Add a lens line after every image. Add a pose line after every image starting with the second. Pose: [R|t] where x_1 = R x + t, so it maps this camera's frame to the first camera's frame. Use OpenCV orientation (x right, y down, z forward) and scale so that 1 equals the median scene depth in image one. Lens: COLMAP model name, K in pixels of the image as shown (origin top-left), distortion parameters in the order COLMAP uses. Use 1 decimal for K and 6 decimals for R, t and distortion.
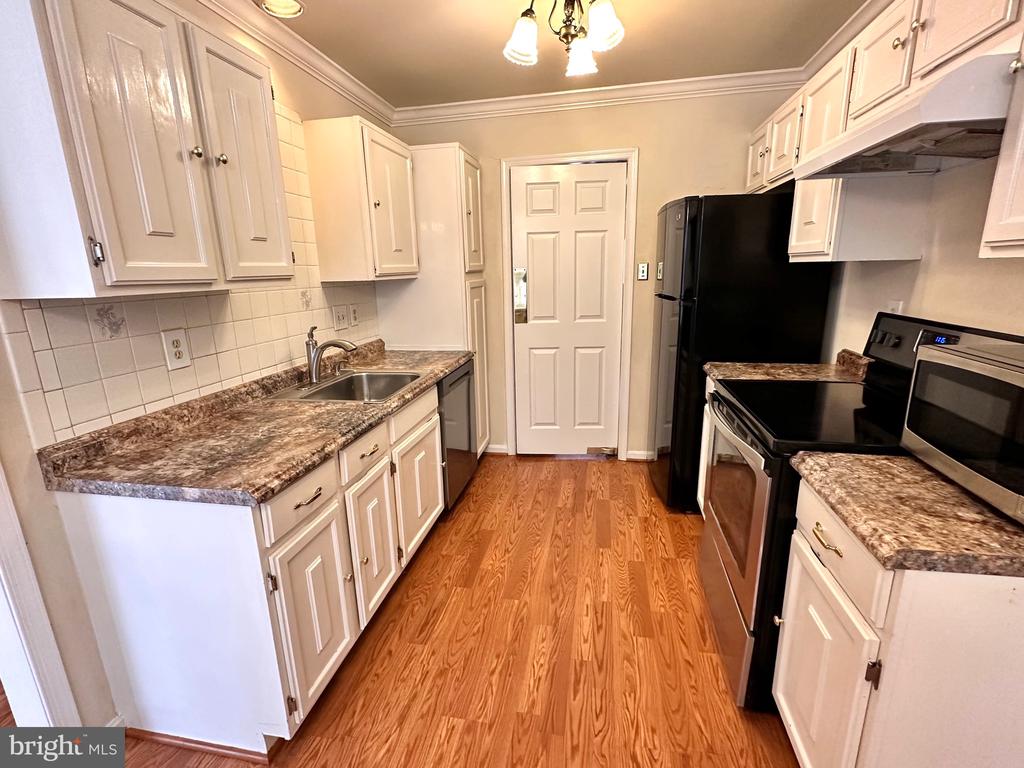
lens RADIAL K [[477.5, 0, 511.5], [0, 477.5, 385.6], [0, 0, 1]] dist [-0.001386, -0.000875]
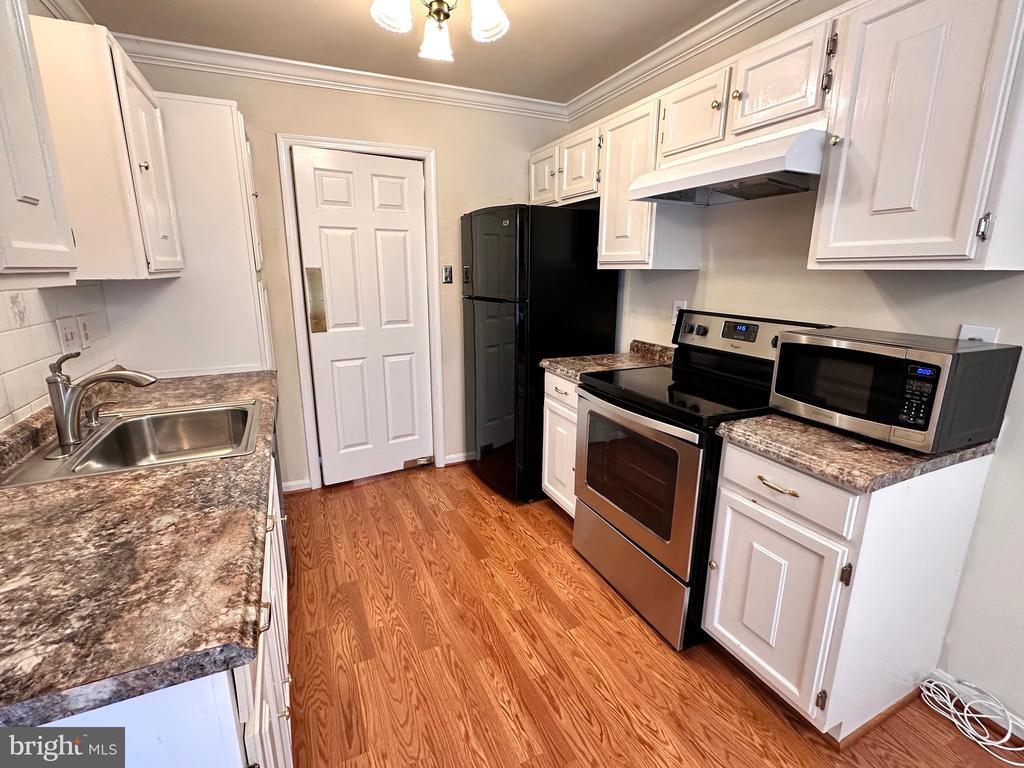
lens RADIAL K [[477.5, 0, 512.5], [0, 477.5, 384.9], [0, 0, 1]] dist [-0.001386, -0.000875]
pose [[0.811882, -0.111434, 0.573088, -0.337880], [0.116740, 0.992777, 0.027658, -0.036199], [-0.572030, 0.044447, 0.819027, 0.191958]]
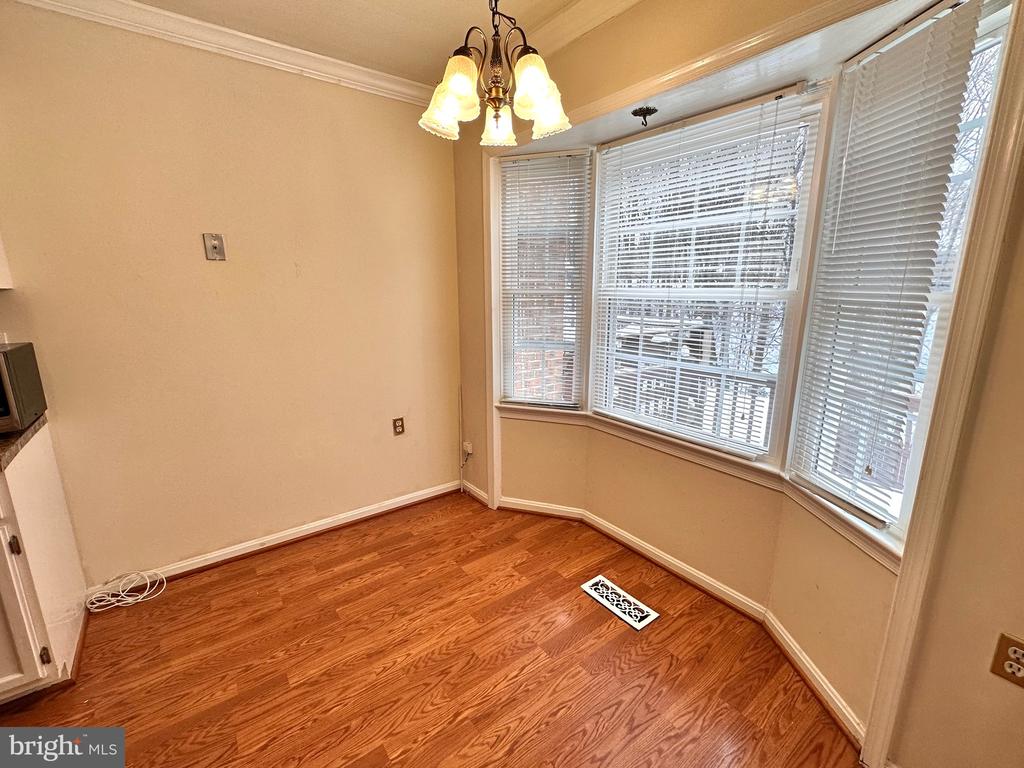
lens RADIAL K [[439.8, 0, 507.4], [0, 439.8, 392.0], [0, 0, 1]] dist [-0.013623, 0.001052]
pose [[-0.741292, -0.128760, 0.658716, -0.626892], [0.180465, 0.907048, 0.380390, -0.054865], [-0.646466, 0.400855, -0.649151, 0.307669]]
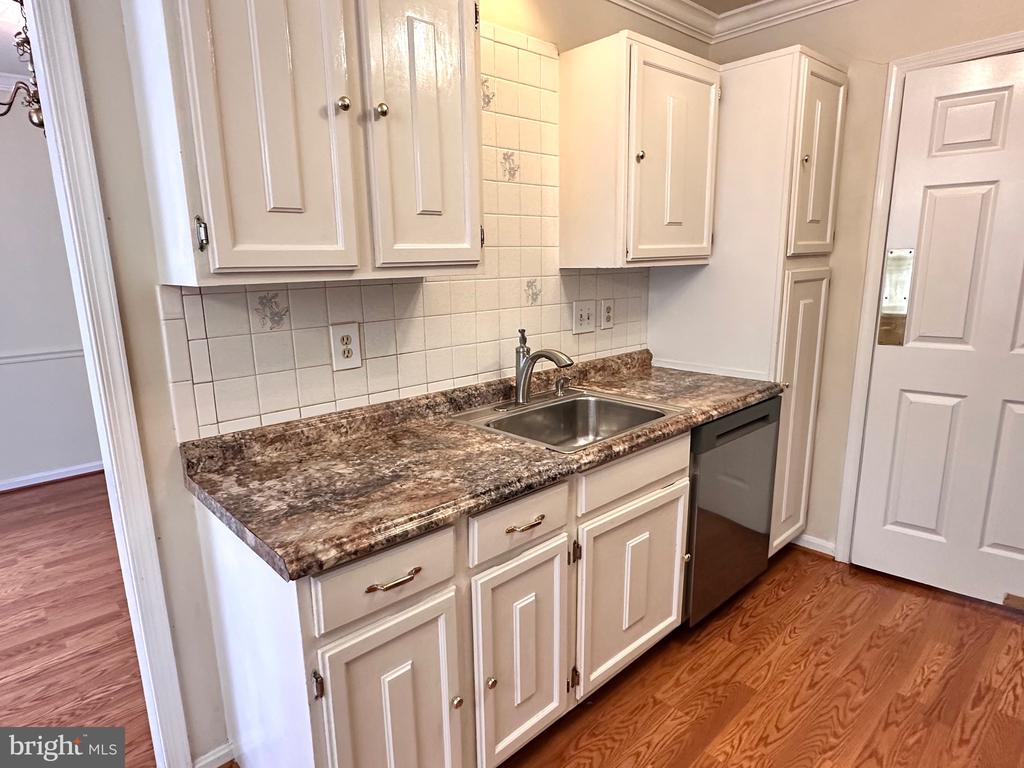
lens RADIAL K [[594.8, 0, 503.9], [0, 594.8, 386.1], [0, 0, 1]] dist [-0.000615, -0.001188]
pose [[0.801744, 0.133299, -0.582613, 0.121878], [-0.140700, 0.989510, 0.032774, -0.067949], [0.580870, 0.055697, 0.812089, 0.260771]]
